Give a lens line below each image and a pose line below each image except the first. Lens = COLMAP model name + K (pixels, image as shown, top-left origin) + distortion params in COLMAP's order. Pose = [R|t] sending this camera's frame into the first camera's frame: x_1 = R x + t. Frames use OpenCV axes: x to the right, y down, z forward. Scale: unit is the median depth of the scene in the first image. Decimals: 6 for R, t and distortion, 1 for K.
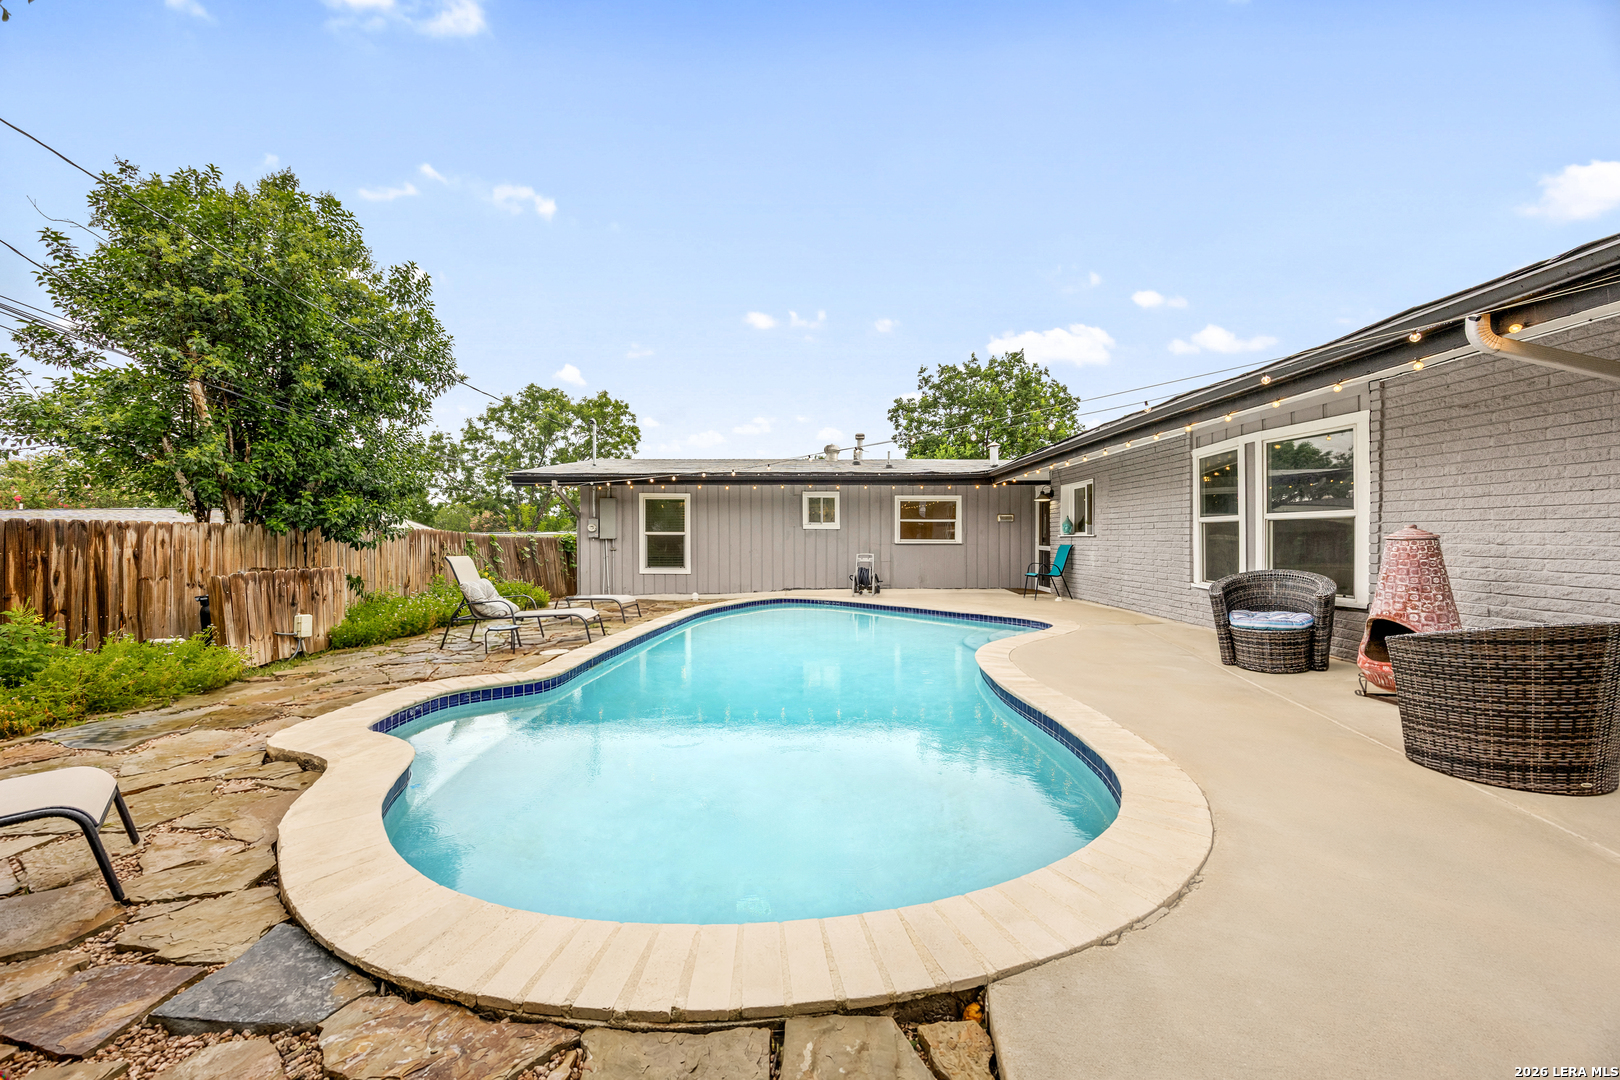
lens RADIAL K [[616.0, 0, 794.8], [0, 616.0, 541.7], [0, 0, 1]] dist [-0.005475, 0.000487]
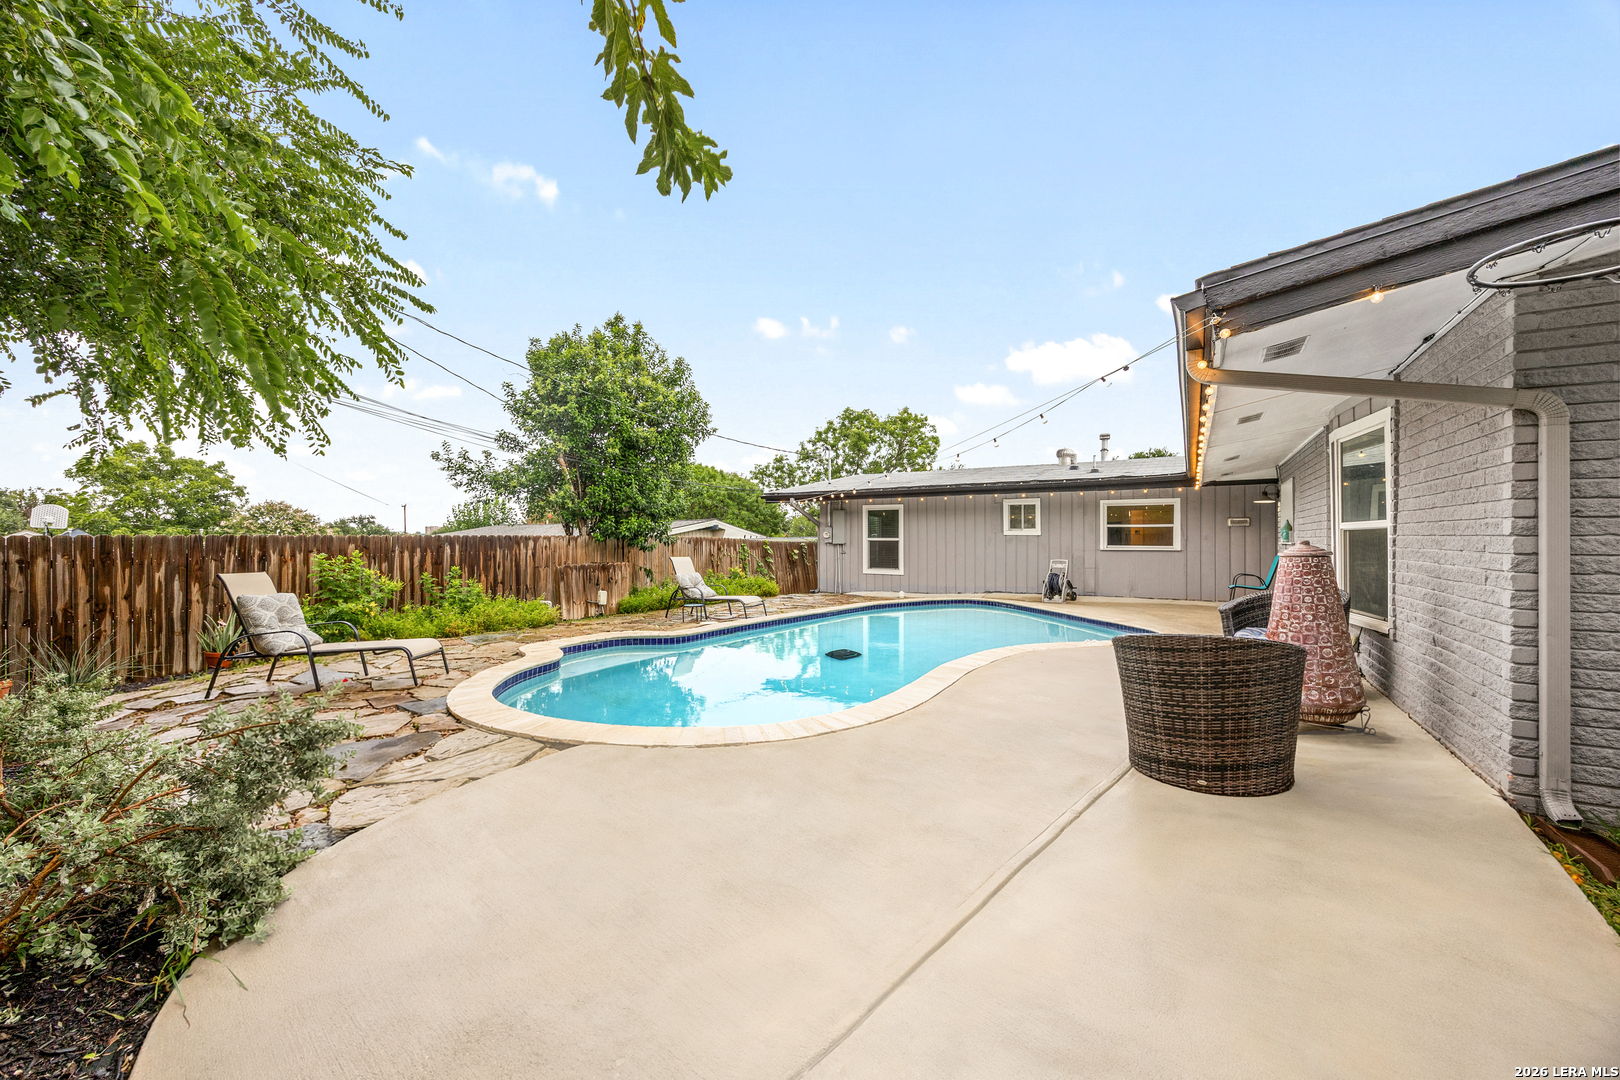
lens RADIAL K [[616.0, 0, 808.8], [0, 616.0, 537.8], [0, 0, 1]] dist [-0.005475, 0.000487]
pose [[0.855905, -0.001038, -0.517132, 0.271954], [-0.003287, 0.999967, -0.007447, -0.007332], [0.517123, 0.008074, 0.855873, -0.069948]]
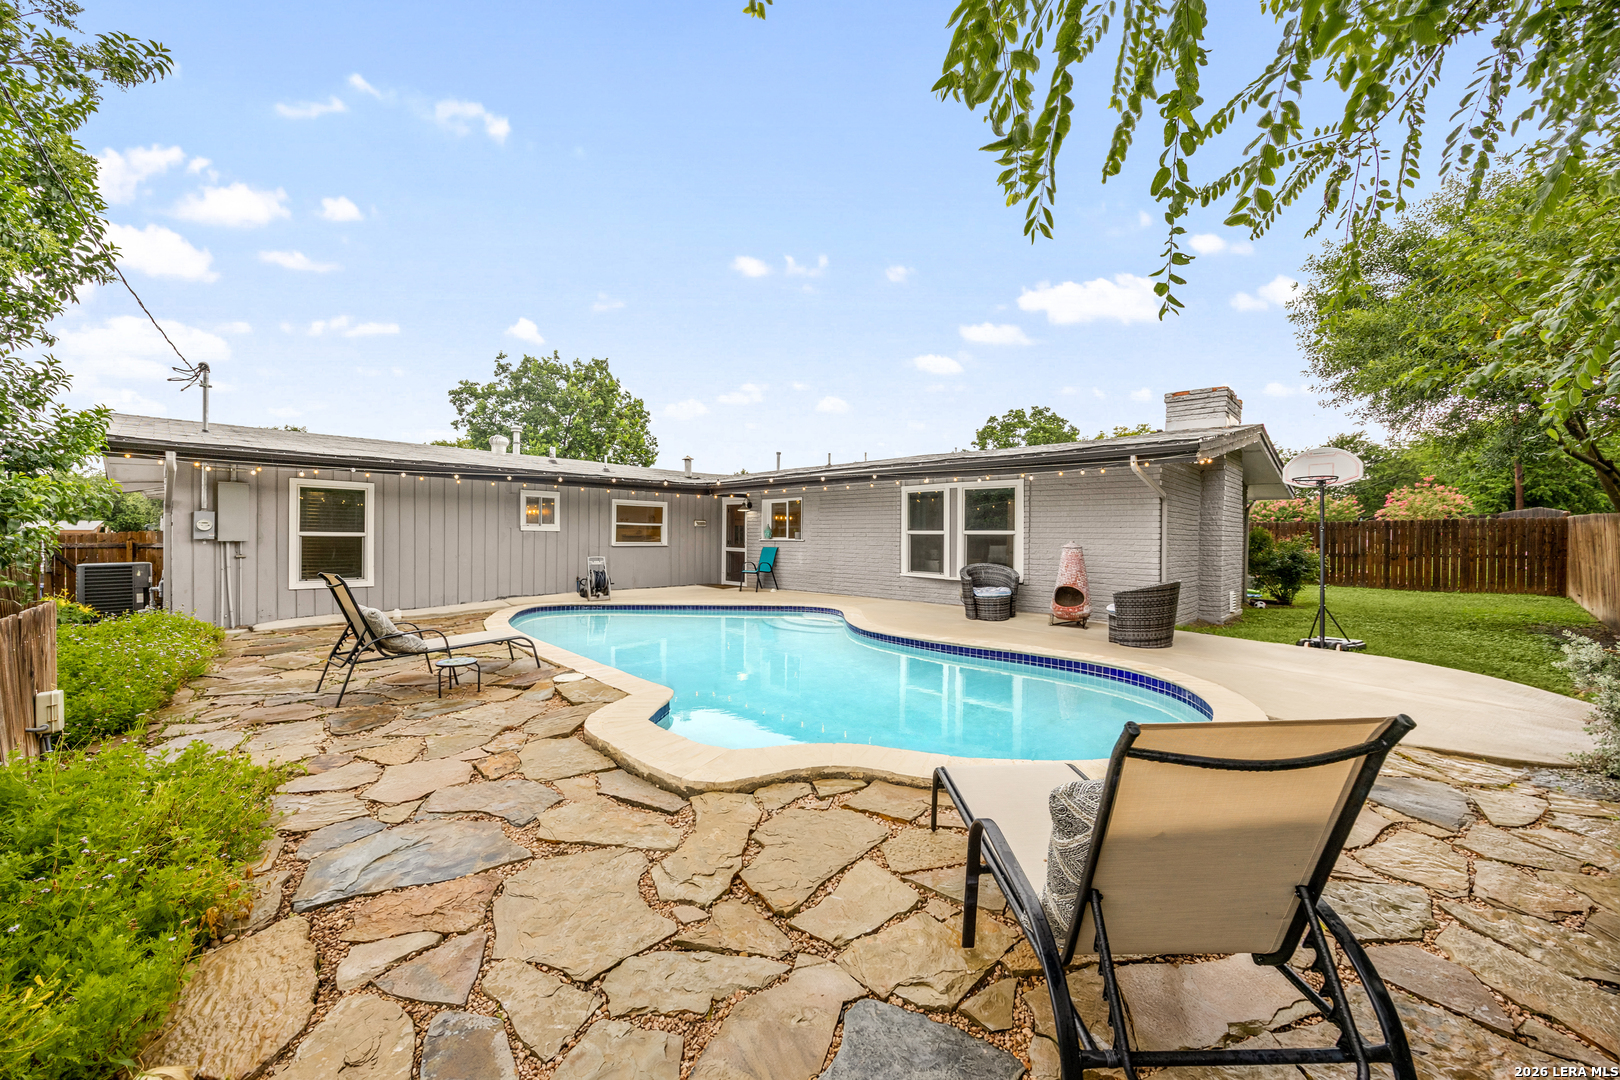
lens RADIAL K [[616.0, 0, 804.7], [0, 616.0, 541.7], [0, 0, 1]] dist [-0.005475, 0.000487]
pose [[0.682192, 0.000596, 0.731172, -0.365803], [-0.003921, 0.999988, 0.002843, -0.008460], [-0.731162, -0.004807, 0.682187, 0.072394]]
